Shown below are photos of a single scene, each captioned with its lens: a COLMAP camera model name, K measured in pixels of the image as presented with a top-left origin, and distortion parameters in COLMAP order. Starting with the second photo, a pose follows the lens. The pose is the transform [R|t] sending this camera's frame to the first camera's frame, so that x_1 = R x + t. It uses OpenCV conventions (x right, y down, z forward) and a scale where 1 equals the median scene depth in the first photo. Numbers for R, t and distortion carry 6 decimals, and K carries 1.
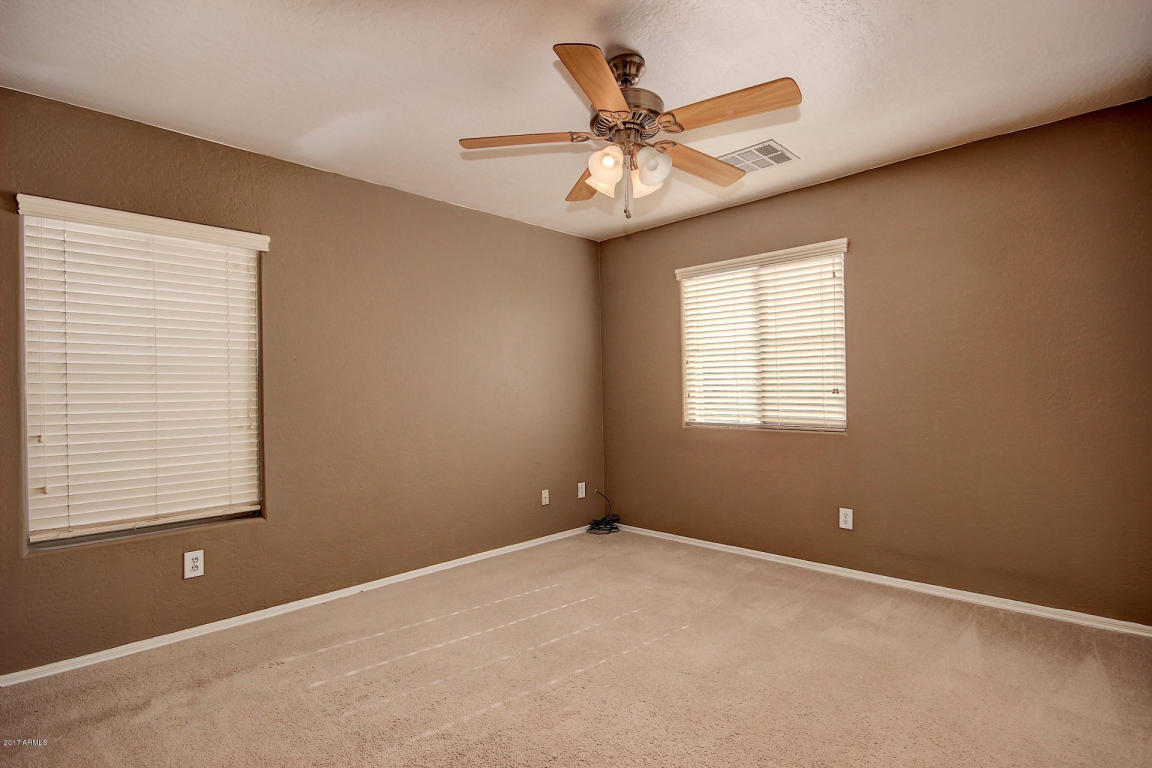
lens RADIAL K [[572.7, 0, 576.0], [0, 572.7, 384.0], [0, 0, 1]] dist [0.000614, 0.000034]
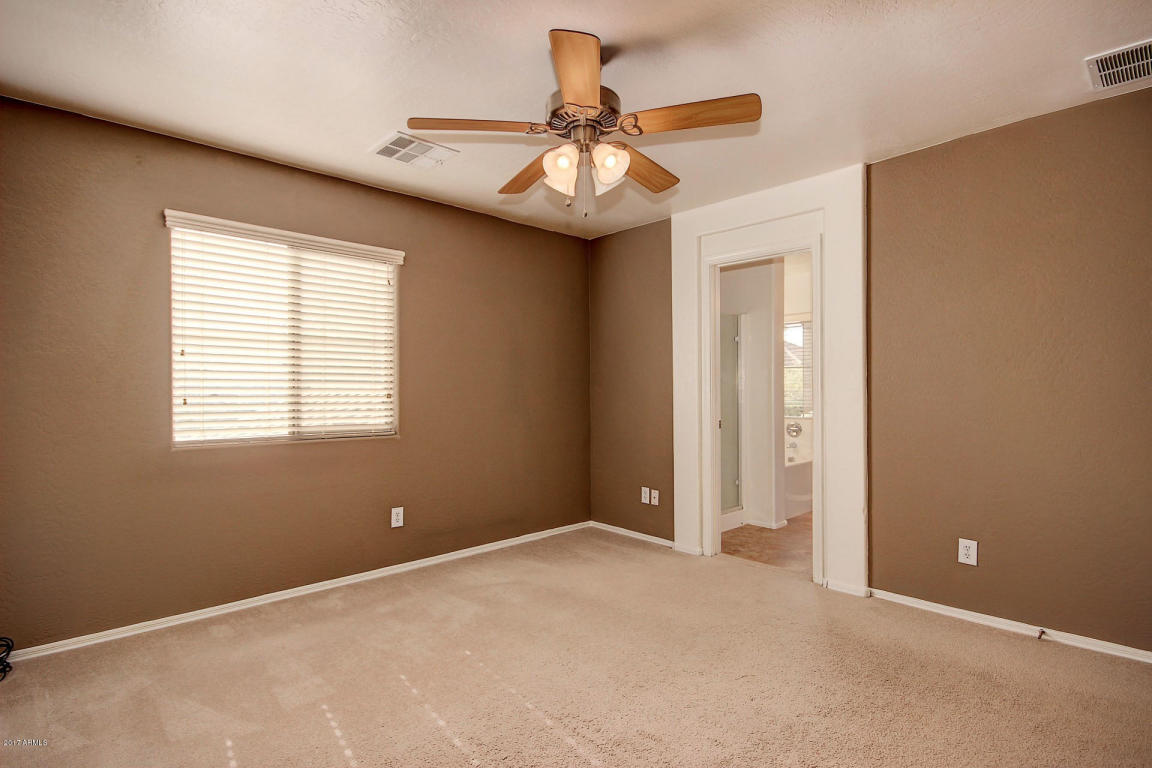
lens RADIAL K [[591.9, 0, 578.0], [0, 591.9, 392.2], [0, 0, 1]] dist [0.027520, 0.000264]
pose [[0.033473, 0.015744, 0.999316, -0.562365], [-0.000933, 0.999876, -0.015721, 0.021533], [-0.999439, -0.000406, 0.033484, 0.586784]]
